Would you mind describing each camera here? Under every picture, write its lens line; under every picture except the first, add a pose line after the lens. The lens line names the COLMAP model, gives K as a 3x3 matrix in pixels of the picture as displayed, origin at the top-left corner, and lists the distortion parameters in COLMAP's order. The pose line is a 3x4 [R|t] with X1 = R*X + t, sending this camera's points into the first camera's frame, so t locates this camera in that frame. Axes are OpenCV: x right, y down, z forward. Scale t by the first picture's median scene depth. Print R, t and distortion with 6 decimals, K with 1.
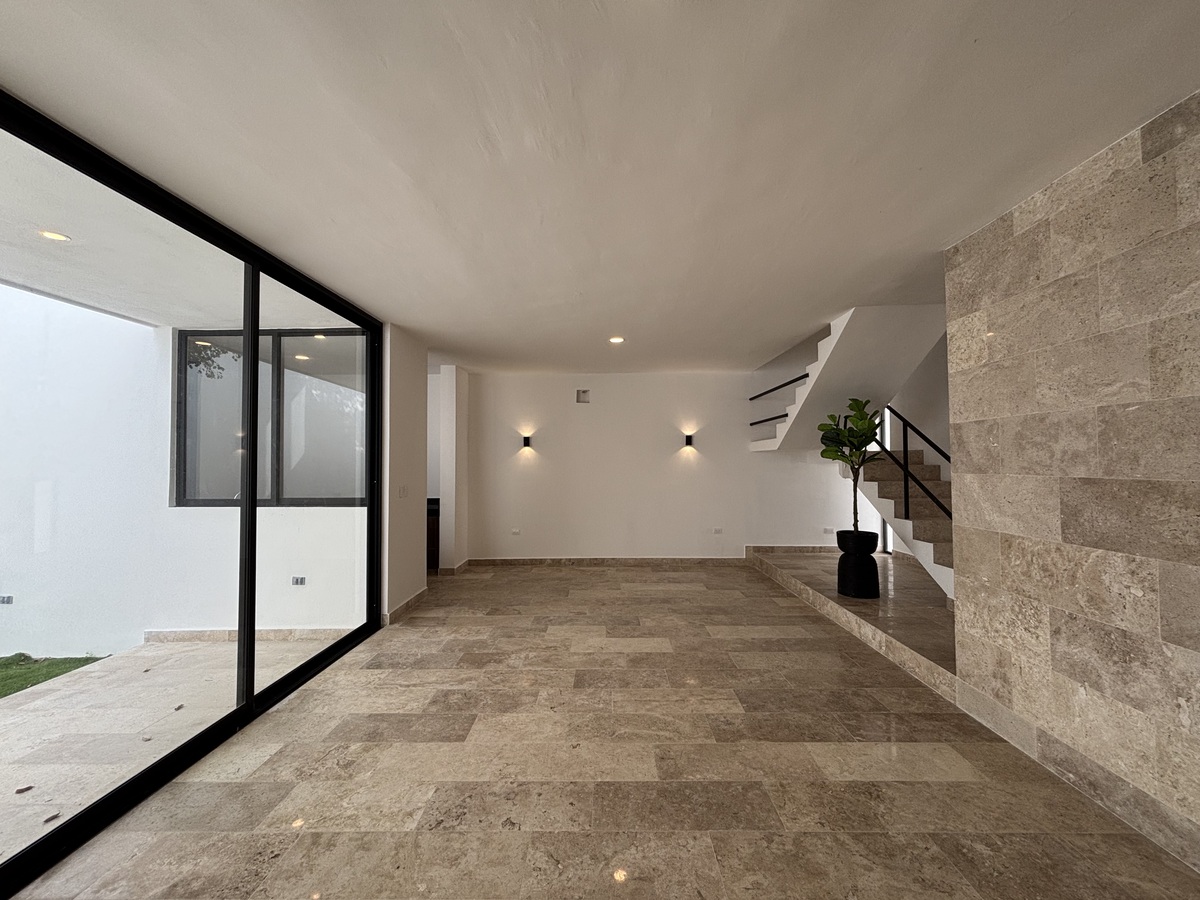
lens RADIAL K [[485.8, 0, 599.2], [0, 485.8, 451.2], [0, 0, 1]] dist [0.002691, -0.000538]
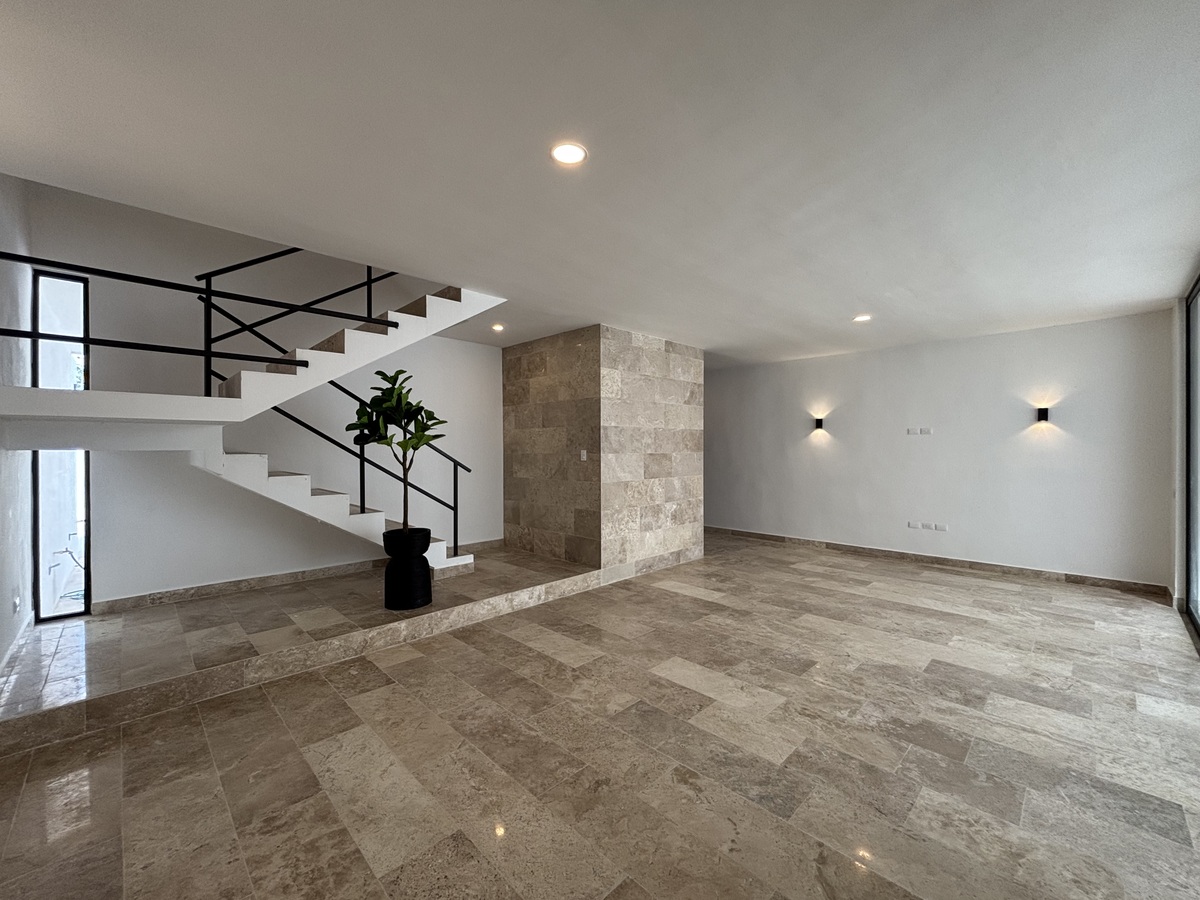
lens RADIAL K [[485.8, 0, 596.9], [0, 485.8, 449.4], [0, 0, 1]] dist [0.002691, -0.000538]
pose [[-0.707571, 0.005053, 0.706625, -0.408292], [-0.009689, 0.999811, -0.016852, 0.048638], [-0.706576, -0.018771, -0.707388, 1.858689]]
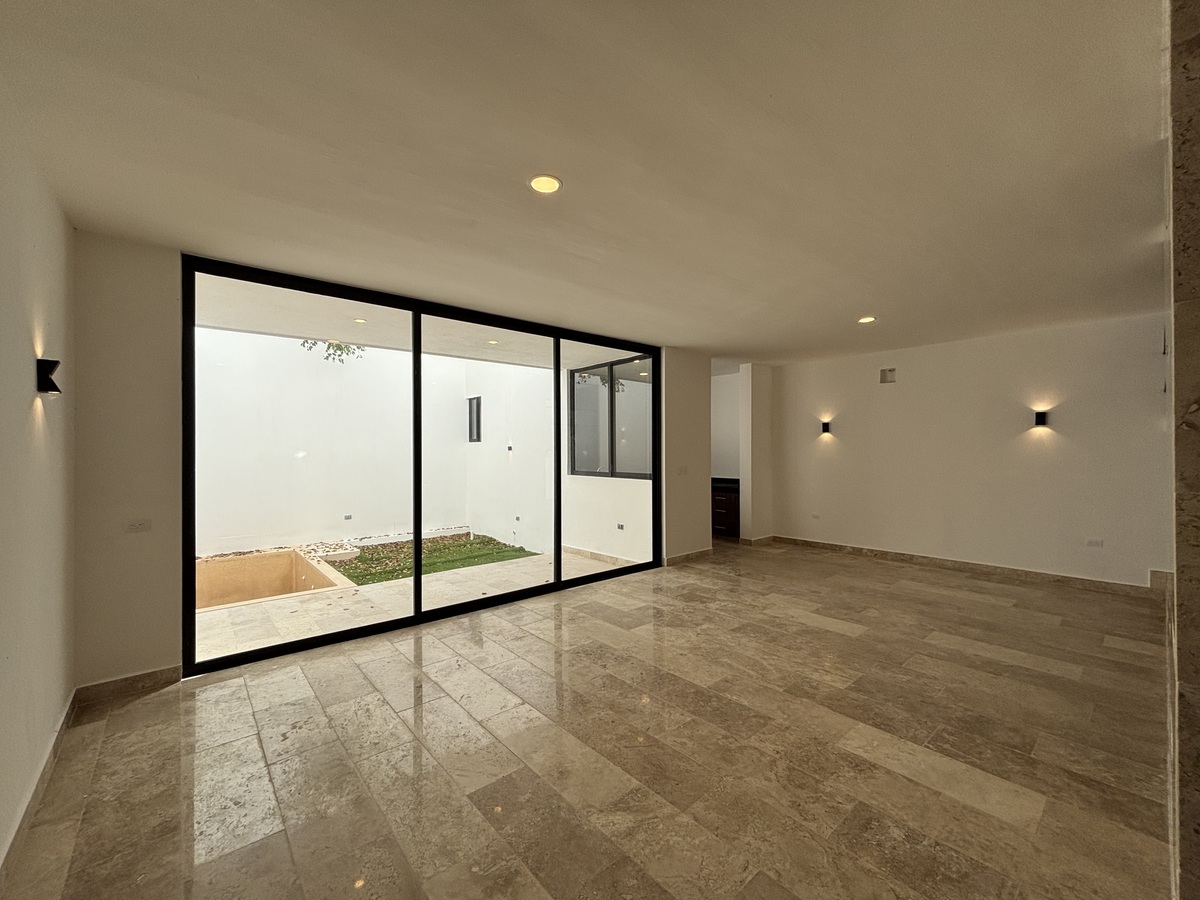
lens RADIAL K [[485.8, 0, 603.0], [0, 485.8, 460.1], [0, 0, 1]] dist [0.002691, -0.000538]
pose [[0.668885, 0.017716, -0.743154, 0.578437], [0.018032, 0.999035, 0.040046, -0.002143], [0.743147, -0.040187, 0.667921, -0.046396]]
